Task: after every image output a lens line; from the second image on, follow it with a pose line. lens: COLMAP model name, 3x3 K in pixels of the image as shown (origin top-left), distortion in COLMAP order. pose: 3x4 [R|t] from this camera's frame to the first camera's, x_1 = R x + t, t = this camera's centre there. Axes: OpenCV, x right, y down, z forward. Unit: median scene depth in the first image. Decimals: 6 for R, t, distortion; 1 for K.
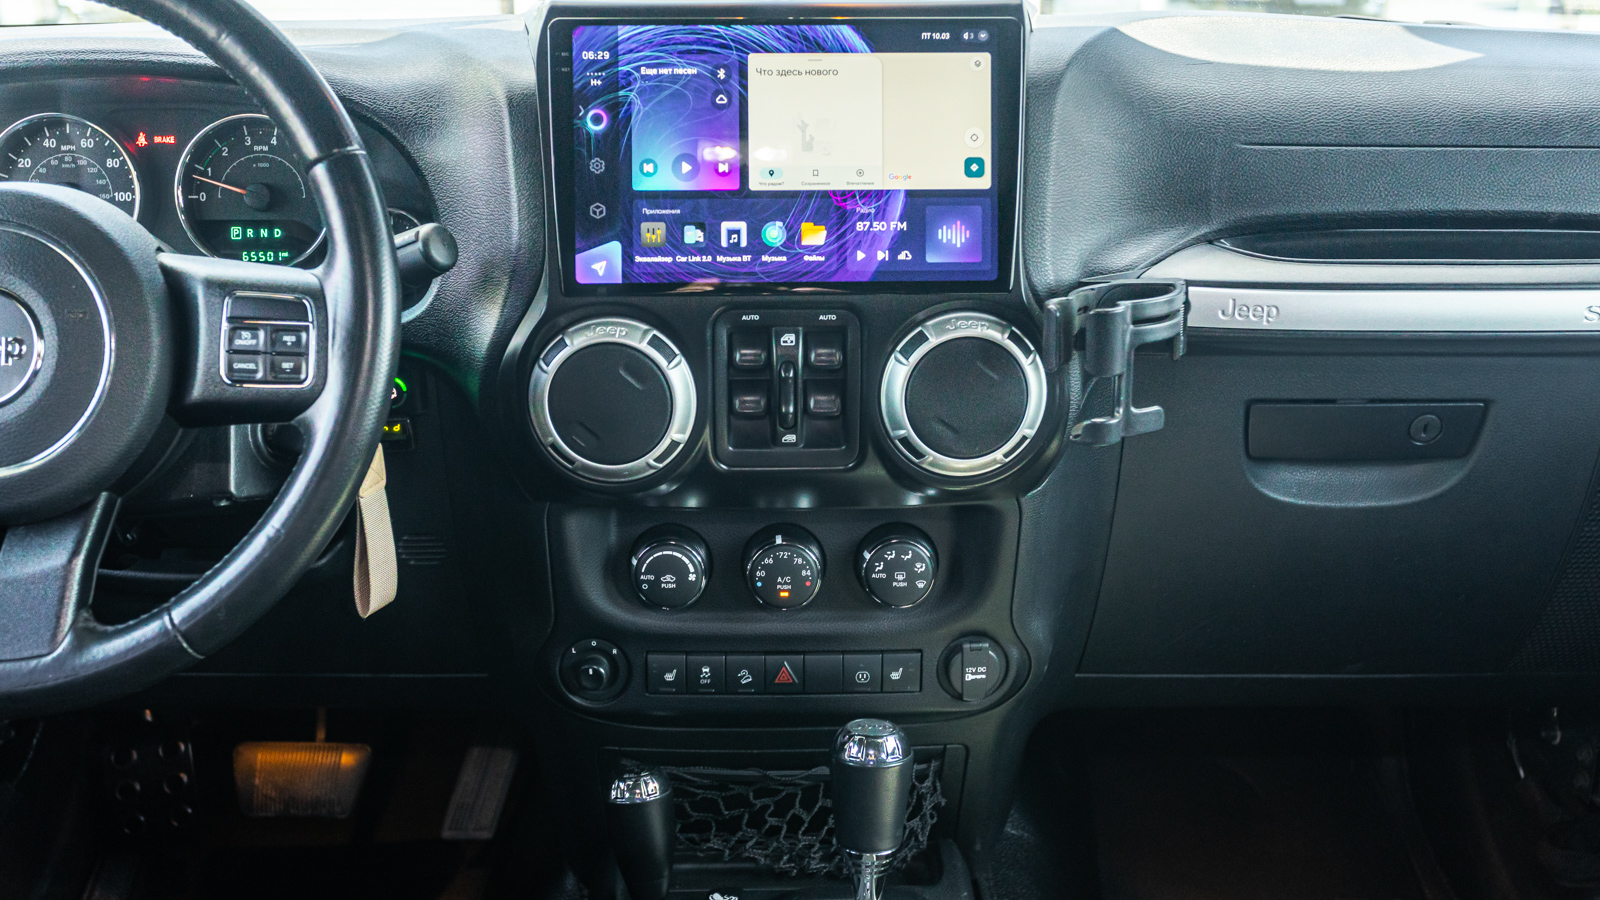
lens RADIAL K [[1569.6, 0, 800.0], [0, 1569.6, 450.0], [0, 0, 1]] dist [0.015275, -0.018527]
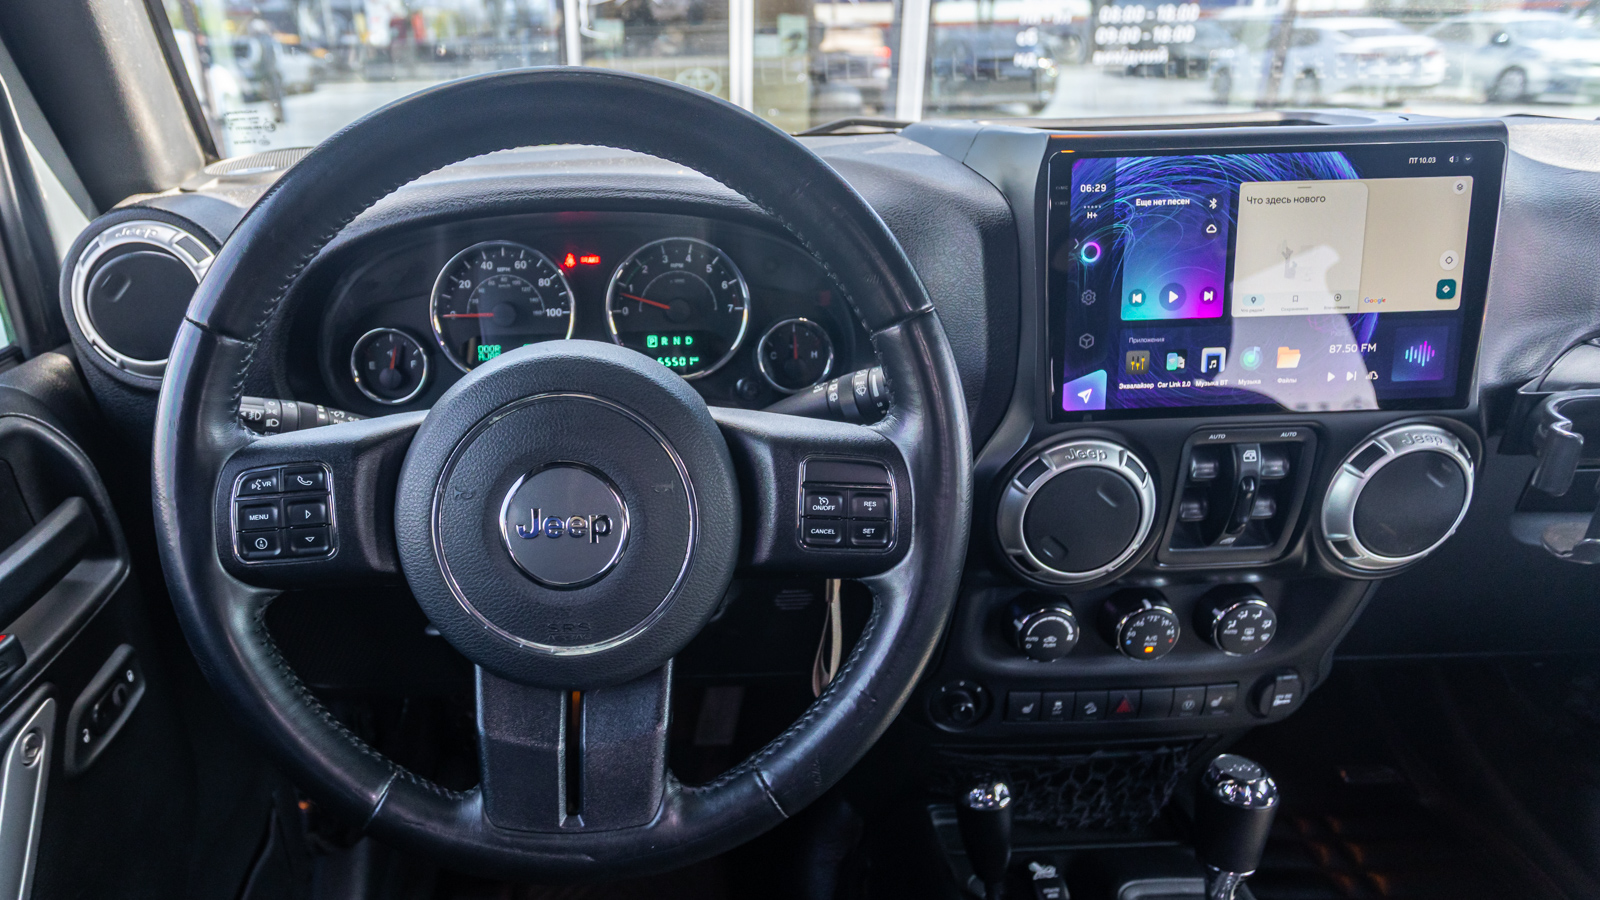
lens RADIAL K [[916.0, 0, 663.5], [0, 916.0, 451.9], [0, 0, 1]] dist [-0.001979, 0.000923]
pose [[0.999669, -0.025140, 0.005398, -0.408089], [0.024365, 0.993228, 0.113599, -0.153254], [-0.008217, -0.113430, 0.993512, 0.388829]]
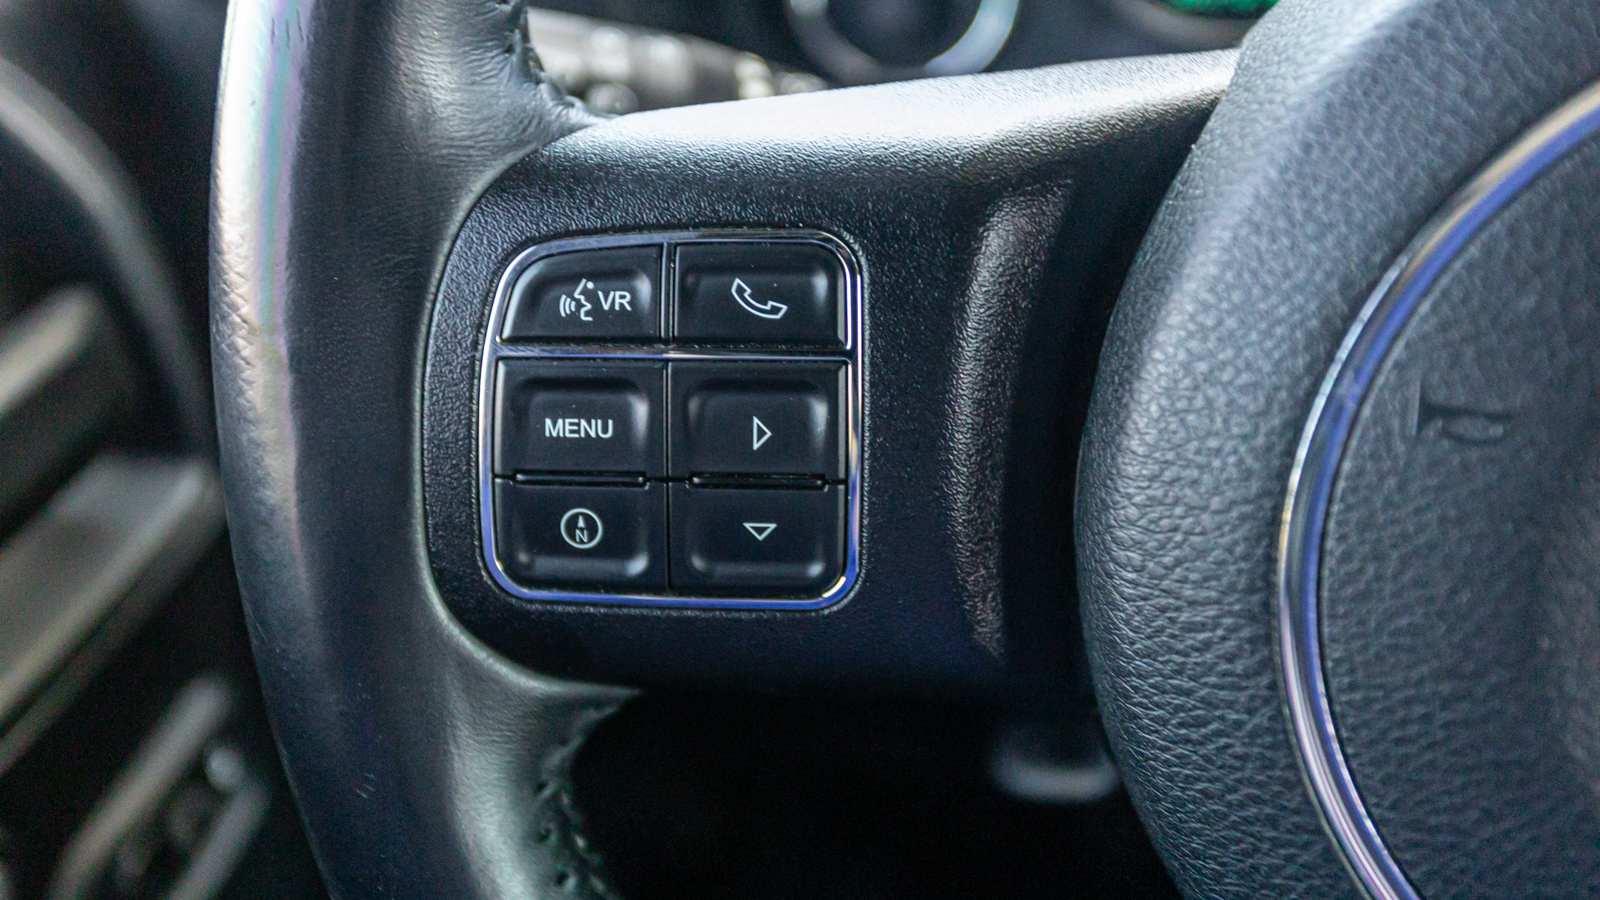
lens RADIAL K [[1630.3, 0, 800.0], [0, 1630.3, 450.0], [0, 0, 1]] dist [0.007880, 0.005894]
pose [[0.967945, 0.074235, -0.239940, -0.544098], [-0.020049, 0.975111, 0.220808, -0.113904], [0.250360, -0.208919, 0.945343, 0.678719]]
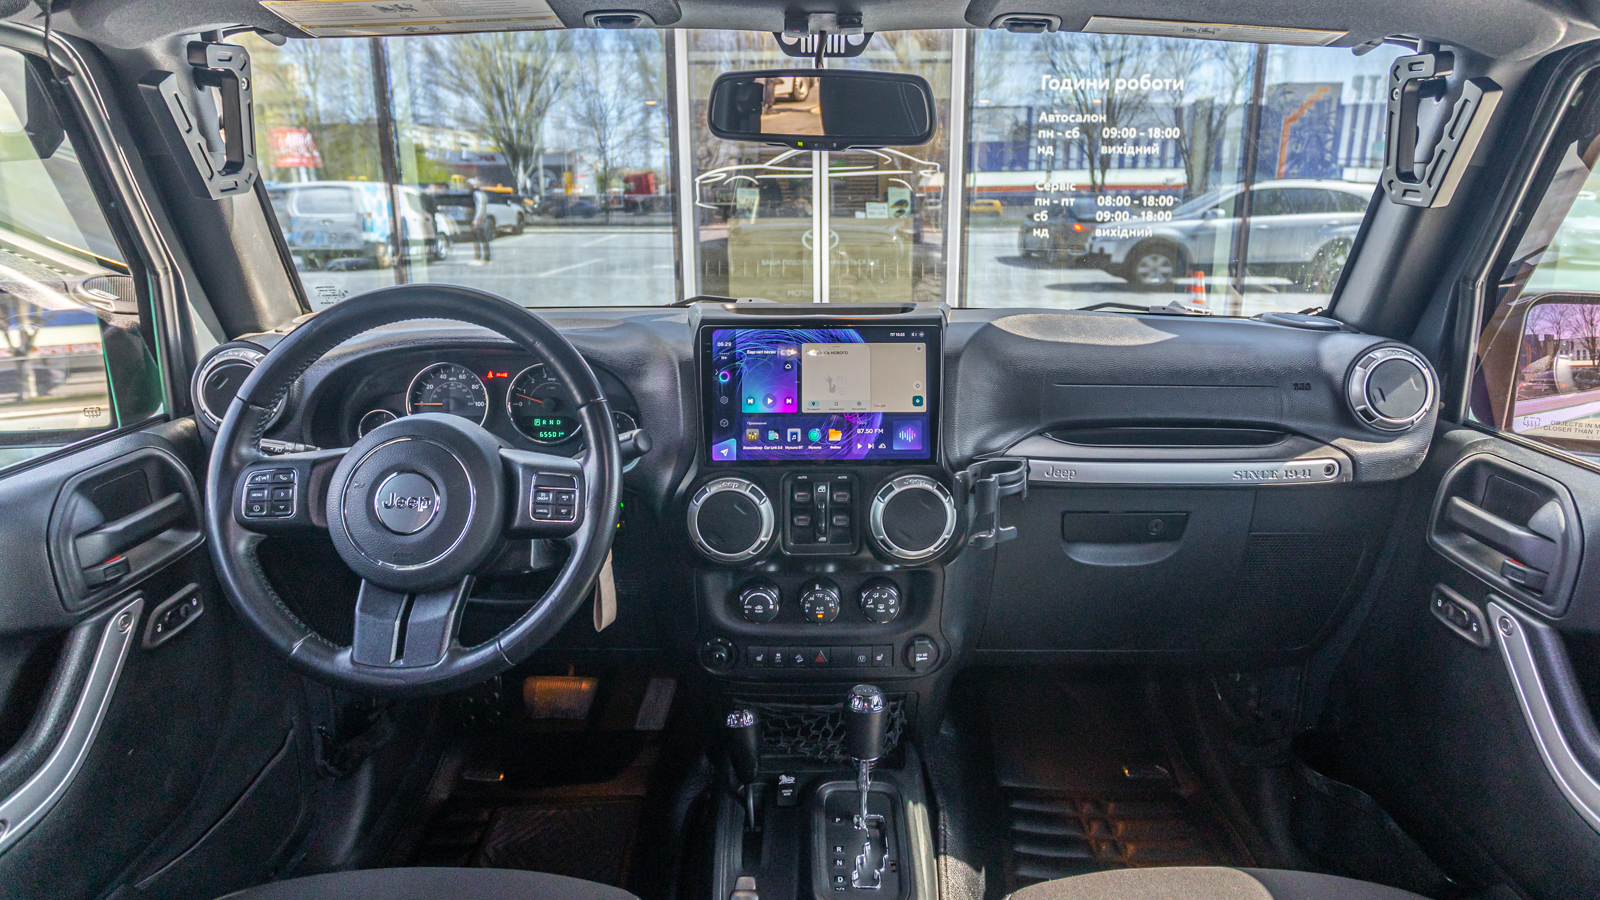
lens RADIAL K [[867.0, 0, 833.2], [0, 867.0, 386.6], [0, 0, 1]] dist [-0.002160, 0.001479]
pose [[0.999996, 0.002201, -0.001932, 0.008032], [-0.002365, 0.996015, -0.089155, -0.100601], [0.001728, 0.089159, 0.996016, -0.073067]]
